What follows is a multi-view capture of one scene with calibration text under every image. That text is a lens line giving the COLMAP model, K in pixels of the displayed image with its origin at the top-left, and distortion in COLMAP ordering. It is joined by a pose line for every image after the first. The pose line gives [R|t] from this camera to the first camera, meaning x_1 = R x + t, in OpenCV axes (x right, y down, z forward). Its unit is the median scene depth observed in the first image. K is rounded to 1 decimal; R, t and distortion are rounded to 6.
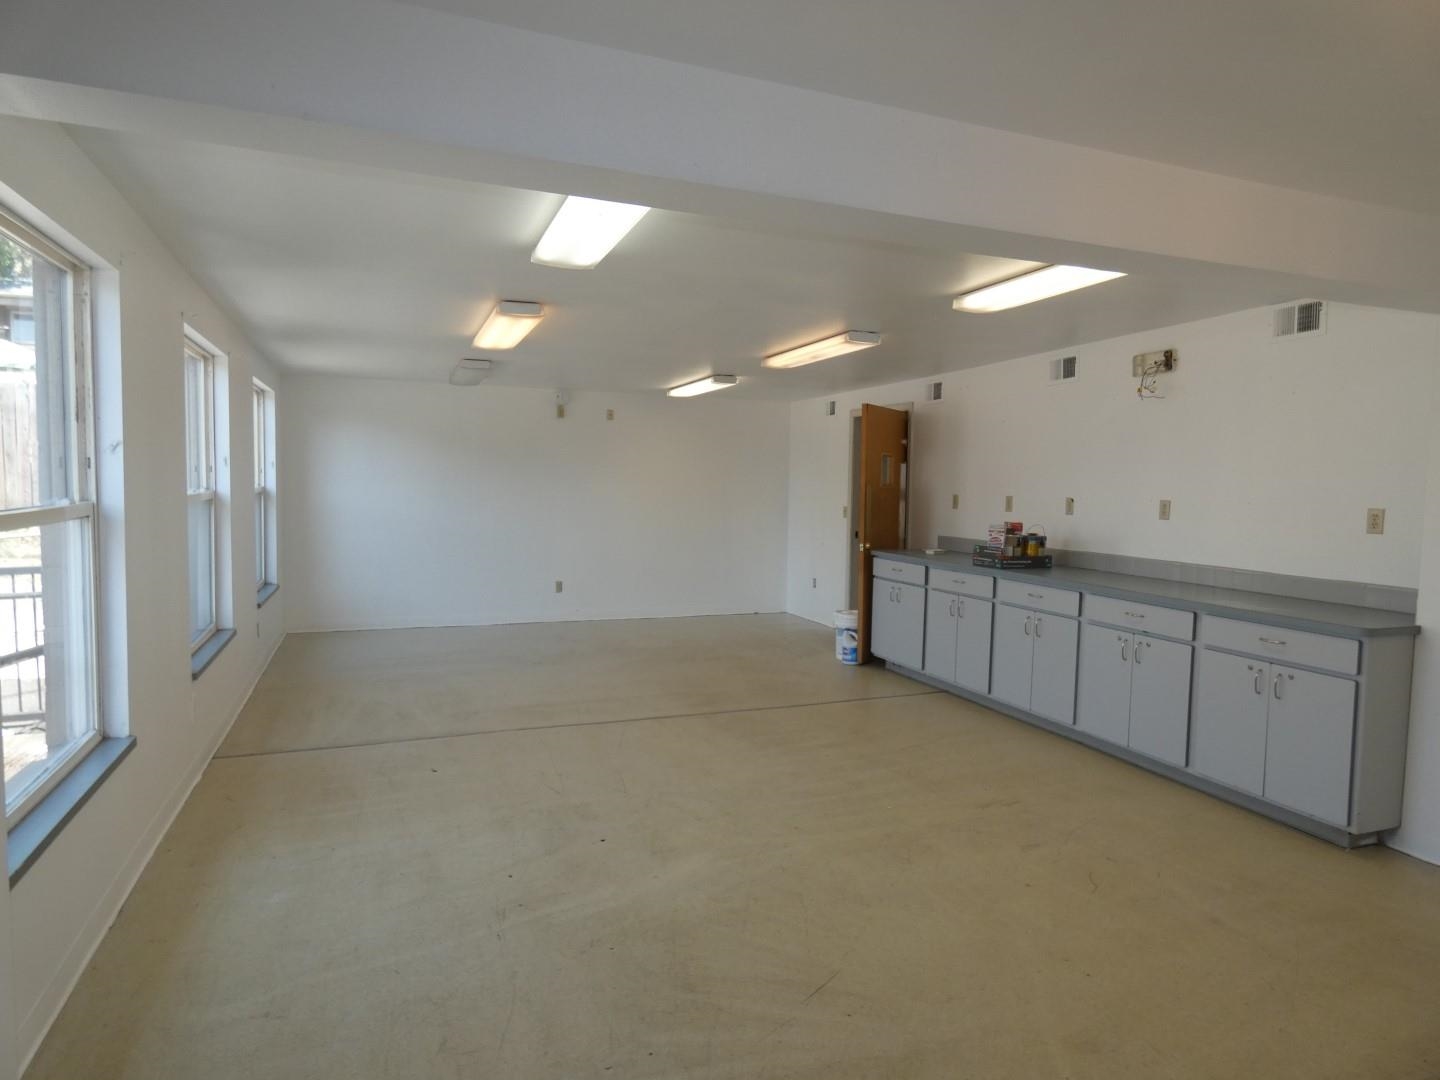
lens RADIAL K [[858.4, 0, 719.2], [0, 858.4, 540.8], [0, 0, 1]] dist [-0.001294, -0.006379]
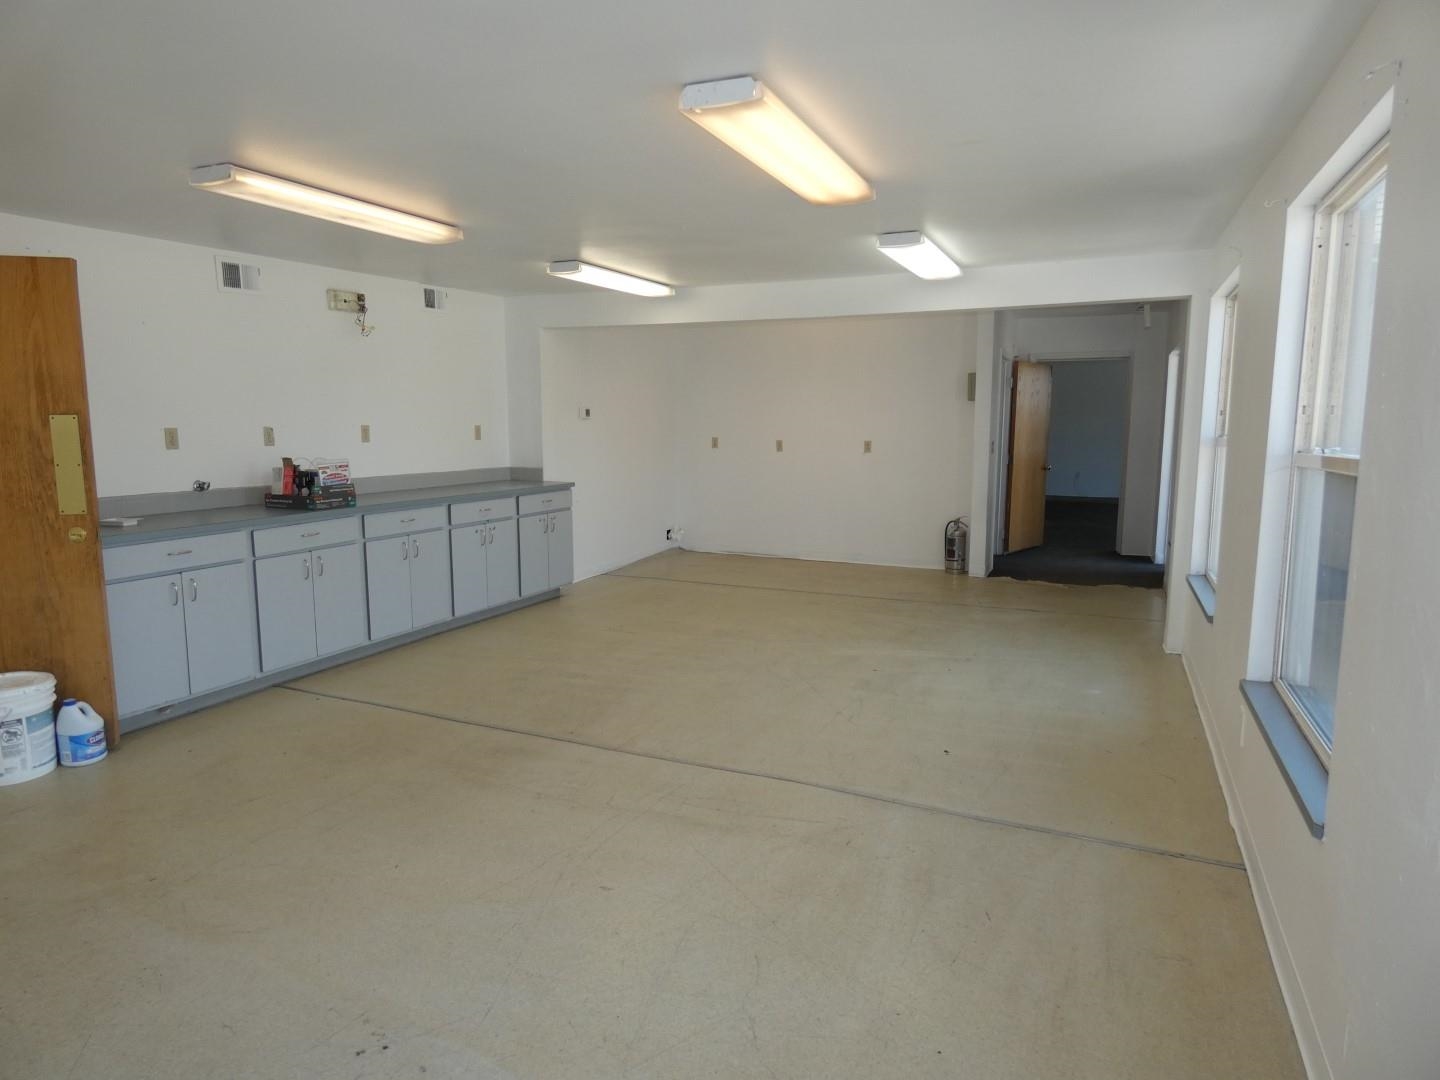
lens RADIAL K [[858.4, 0, 717.3], [0, 858.4, 532.8], [0, 0, 1]] dist [-0.001294, -0.006379]
pose [[-0.697480, -0.113978, 0.707482, -0.630346], [0.034923, 0.980691, 0.192422, -0.108307], [-0.715753, 0.158918, -0.680032, 1.426340]]
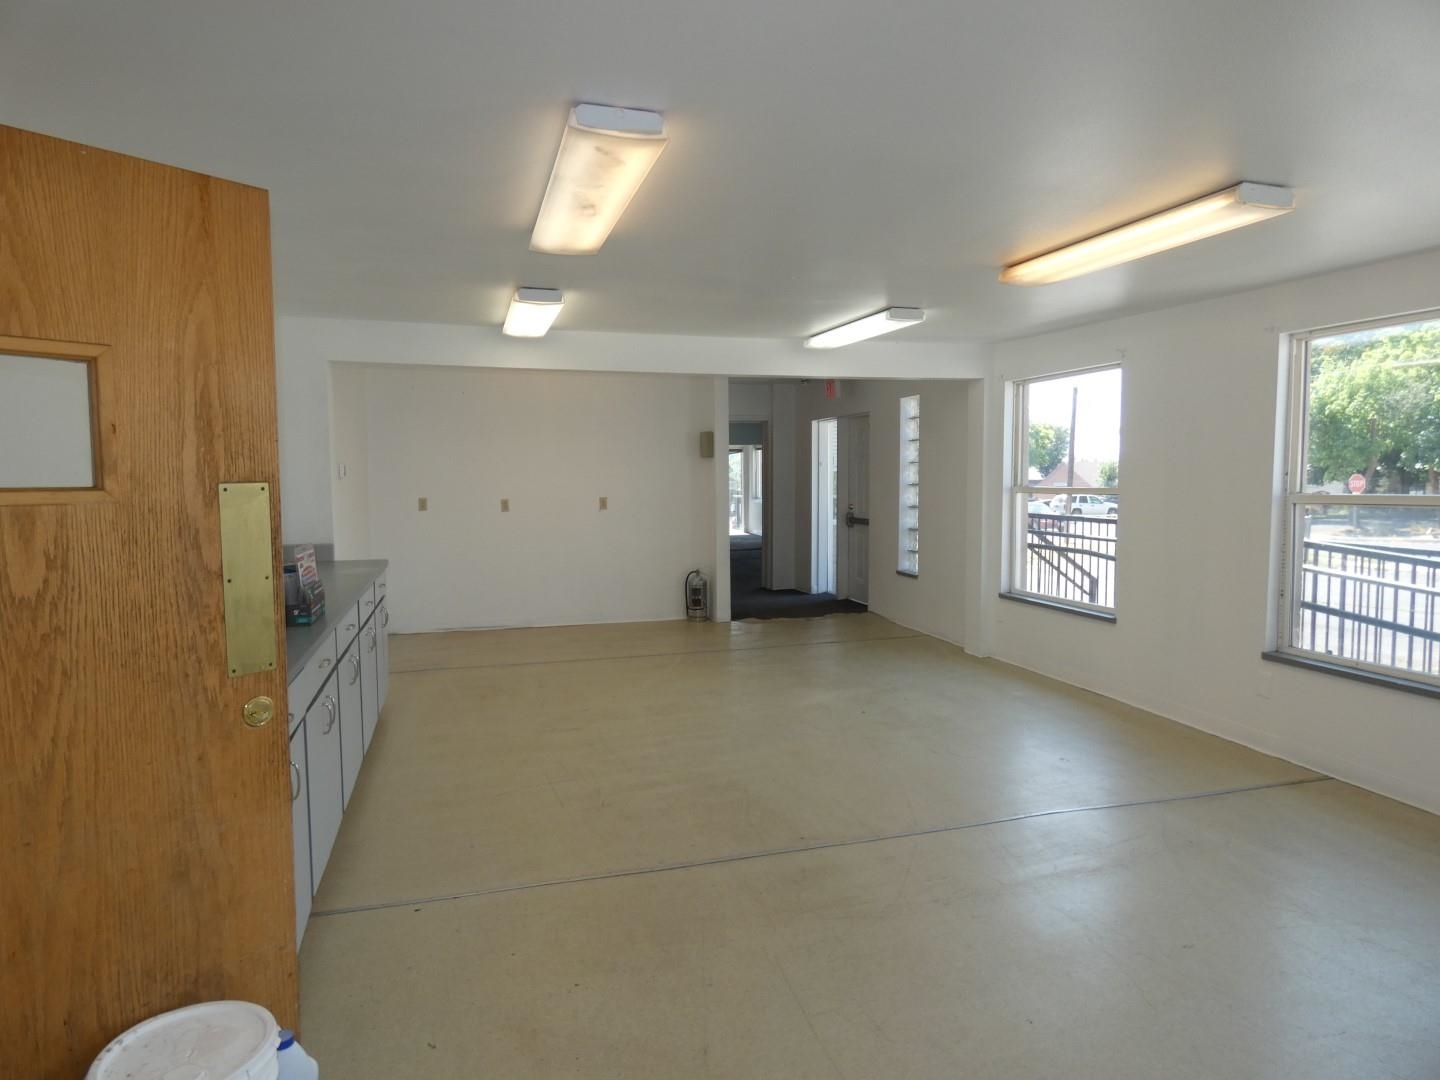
lens RADIAL K [[858.4, 0, 713.9], [0, 858.4, 538.1], [0, 0, 1]] dist [-0.001294, -0.006379]
pose [[-0.995757, -0.018883, 0.090064, -0.000033], [-0.005412, 0.989042, 0.147534, -0.118205], [-0.091863, 0.146421, -0.984948, 1.654574]]
